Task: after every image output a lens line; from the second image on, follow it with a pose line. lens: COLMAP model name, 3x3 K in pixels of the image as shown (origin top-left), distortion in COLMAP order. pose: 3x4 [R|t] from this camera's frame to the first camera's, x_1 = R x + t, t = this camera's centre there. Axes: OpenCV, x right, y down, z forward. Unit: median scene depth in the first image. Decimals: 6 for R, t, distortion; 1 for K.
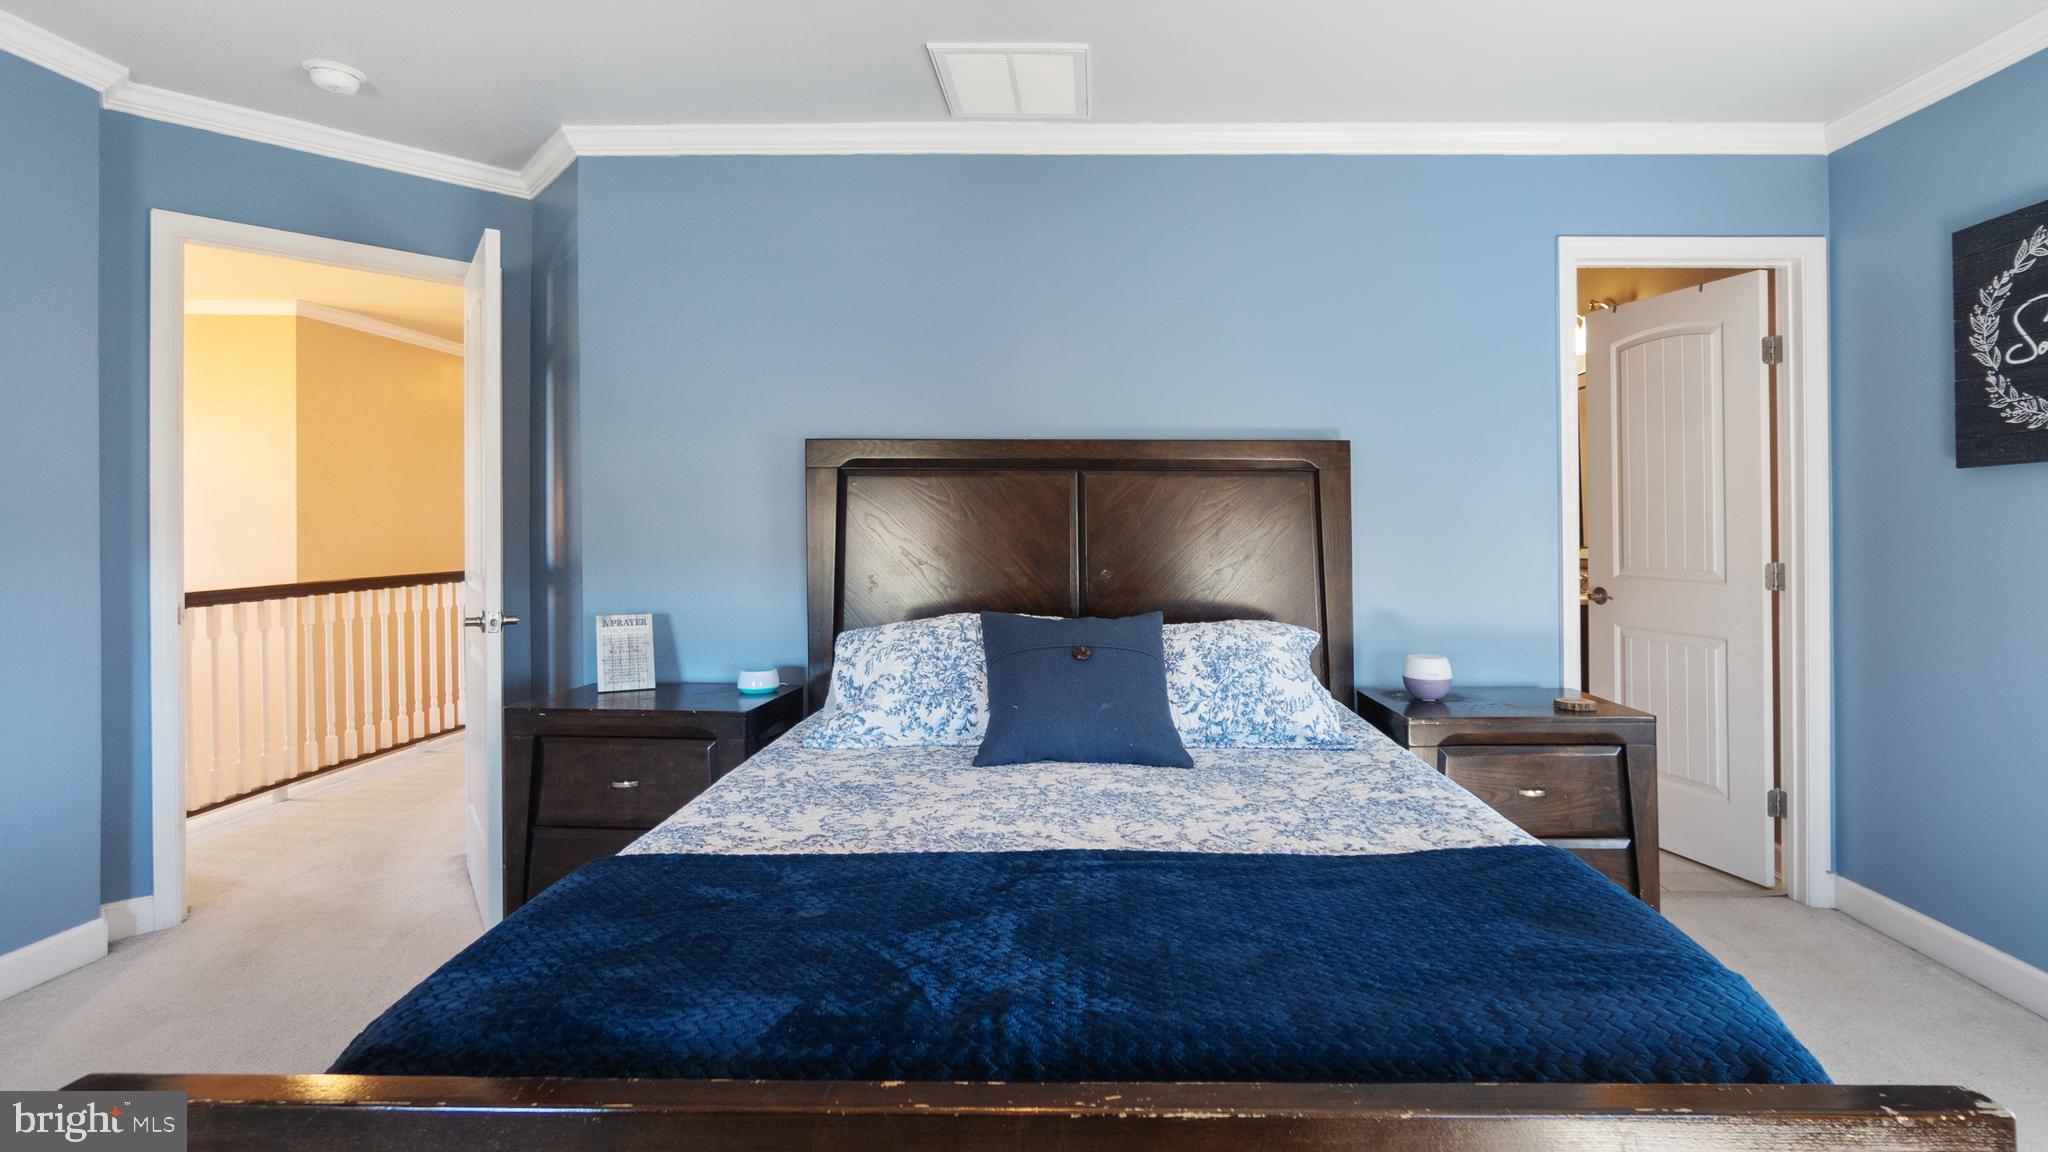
lens RADIAL K [[896.0, 0, 1082.6], [0, 896.0, 541.7], [0, 0, 1]] dist [0.000055, -0.000066]
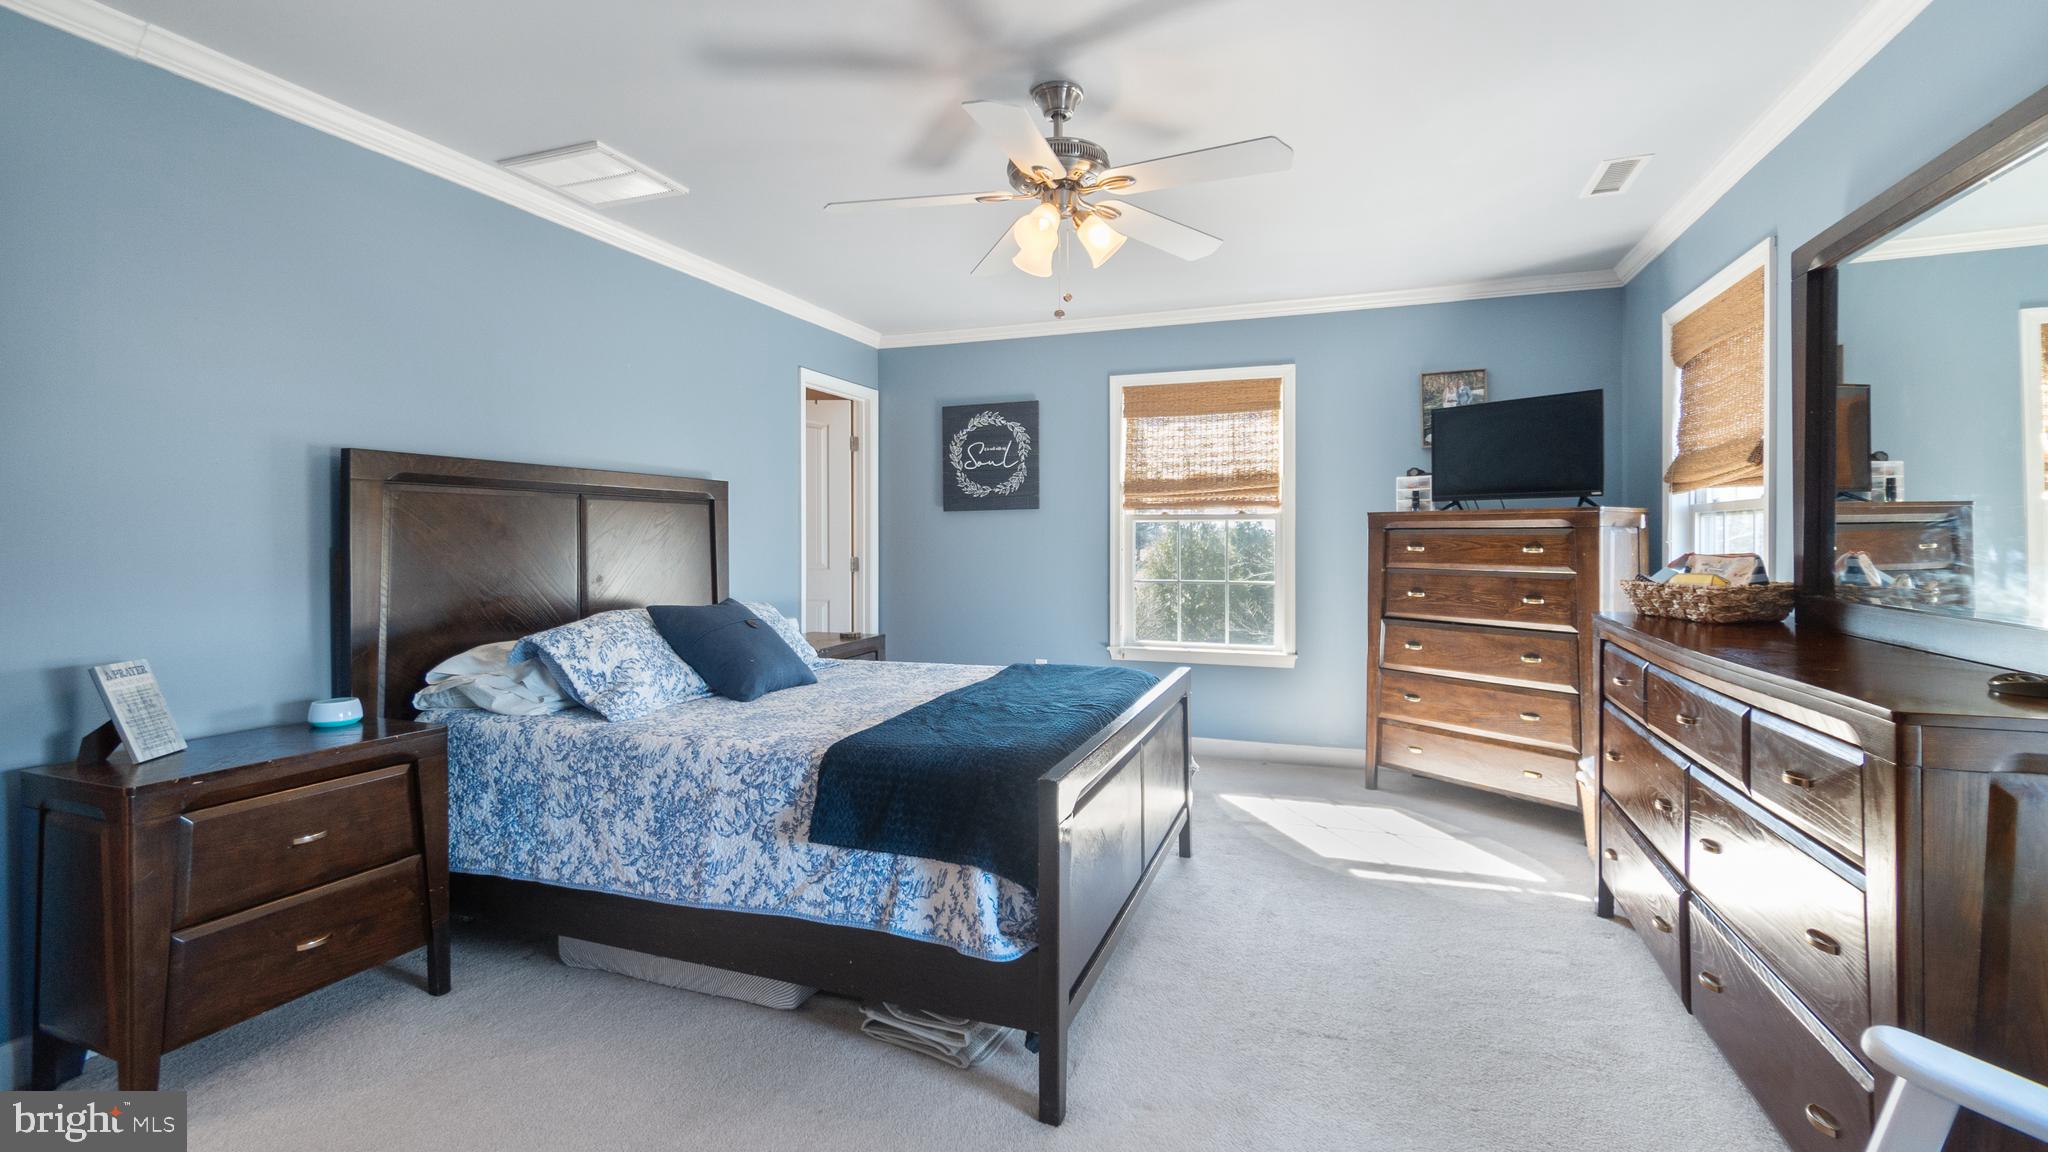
lens RADIAL K [[904.3, 0, 1012.2], [0, 904.3, 550.3], [0, 0, 1]] dist [-0.003100, 0.000044]
pose [[0.348322, -0.016053, 0.937237, -1.122855], [0.028171, 0.999581, 0.006651, 0.005347], [-0.936951, 0.024087, 0.348629, 0.052137]]
